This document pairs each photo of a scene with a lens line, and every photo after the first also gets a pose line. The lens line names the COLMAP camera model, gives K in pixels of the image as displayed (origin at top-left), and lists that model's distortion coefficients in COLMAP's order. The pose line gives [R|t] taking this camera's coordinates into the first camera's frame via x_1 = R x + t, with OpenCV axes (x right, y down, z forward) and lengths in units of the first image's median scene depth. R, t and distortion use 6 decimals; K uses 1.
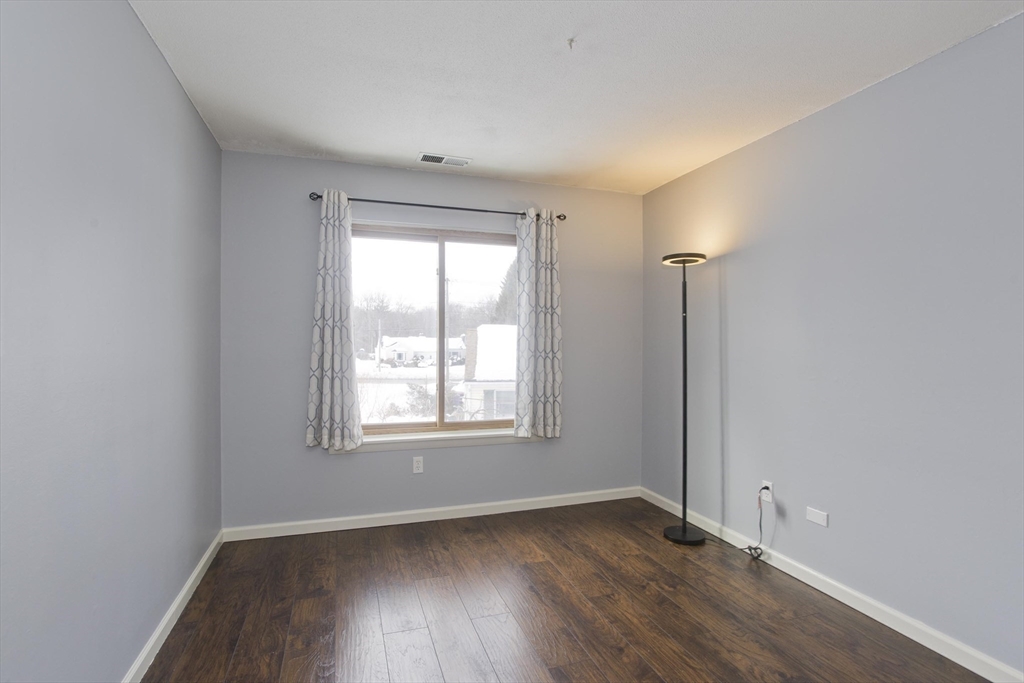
lens RADIAL K [[501.0, 0, 508.4], [0, 501.0, 340.1], [0, 0, 1]] dist [-0.031530, 0.009595]
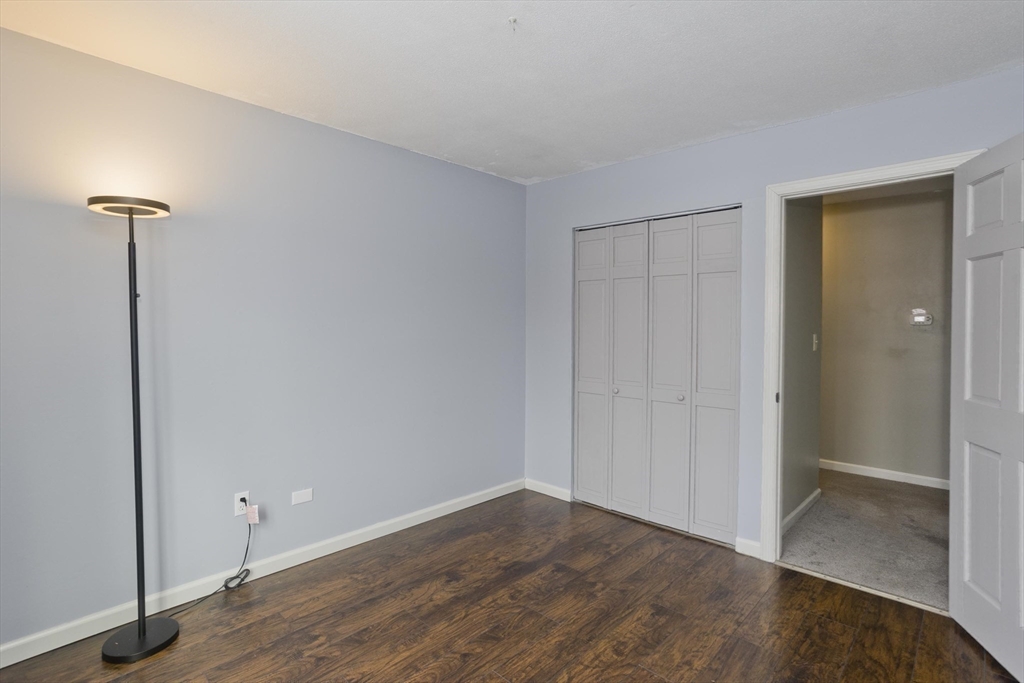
lens RADIAL K [[501.0, 0, 512.0], [0, 501.0, 335.7], [0, 0, 1]] dist [-0.031530, 0.009595]
pose [[-0.460618, -0.031454, 0.887041, -0.542406], [-0.002306, 0.999411, 0.034242, -0.030001], [-0.887595, 0.013727, -0.460420, 1.116064]]
